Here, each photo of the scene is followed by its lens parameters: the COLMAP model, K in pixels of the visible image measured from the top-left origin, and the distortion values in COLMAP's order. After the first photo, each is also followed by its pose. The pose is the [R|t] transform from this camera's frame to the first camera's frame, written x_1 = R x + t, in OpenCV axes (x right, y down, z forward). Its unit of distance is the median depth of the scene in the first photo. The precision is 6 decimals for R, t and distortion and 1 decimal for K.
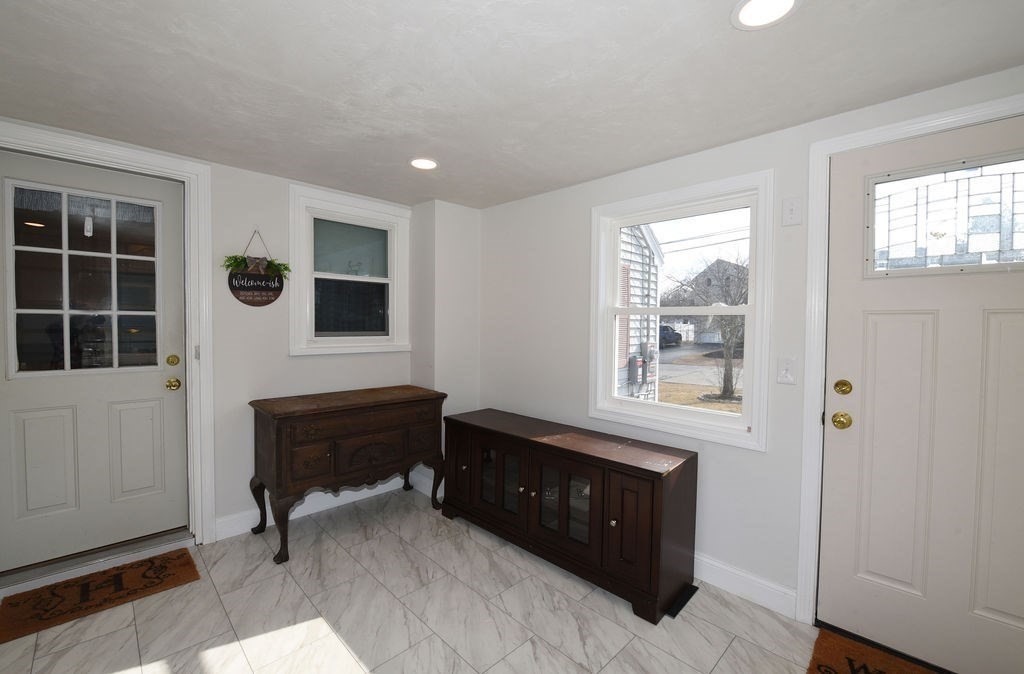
lens RADIAL K [[432.6, 0, 510.8], [0, 432.6, 338.3], [0, 0, 1]] dist [-0.003870, -0.000292]
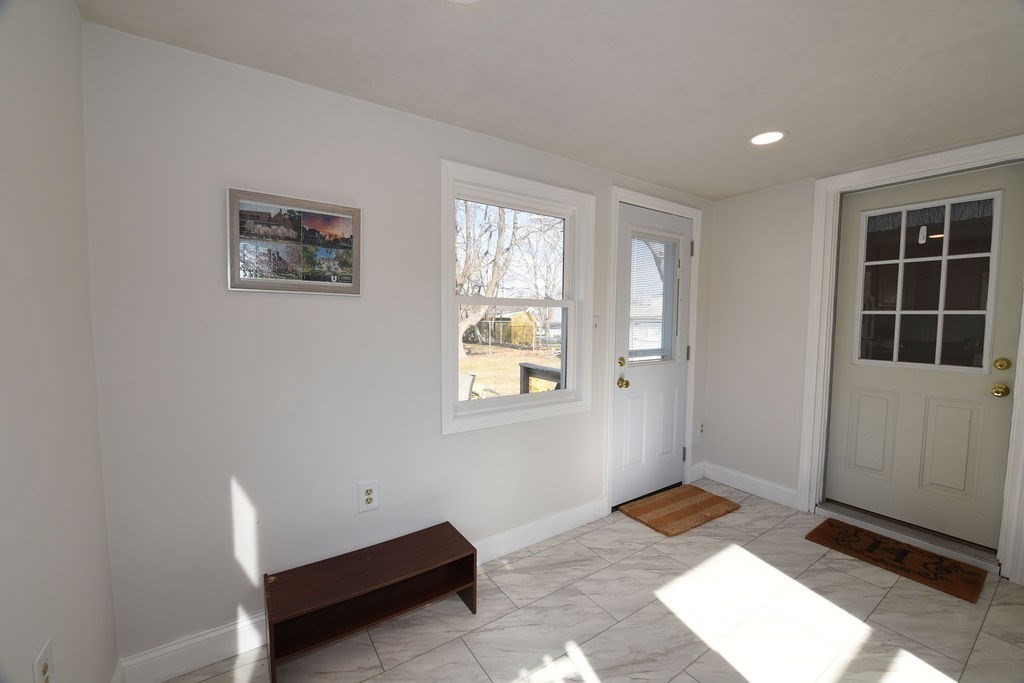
lens RADIAL K [[411.7, 0, 510.5], [0, 411.7, 341.1], [0, 0, 1]] dist [-0.013124, -0.000551]
pose [[-0.163254, 0.049714, -0.985331, 0.238893], [-0.044070, 0.997365, 0.057623, -0.000049], [0.985599, 0.052830, -0.160633, 0.137738]]
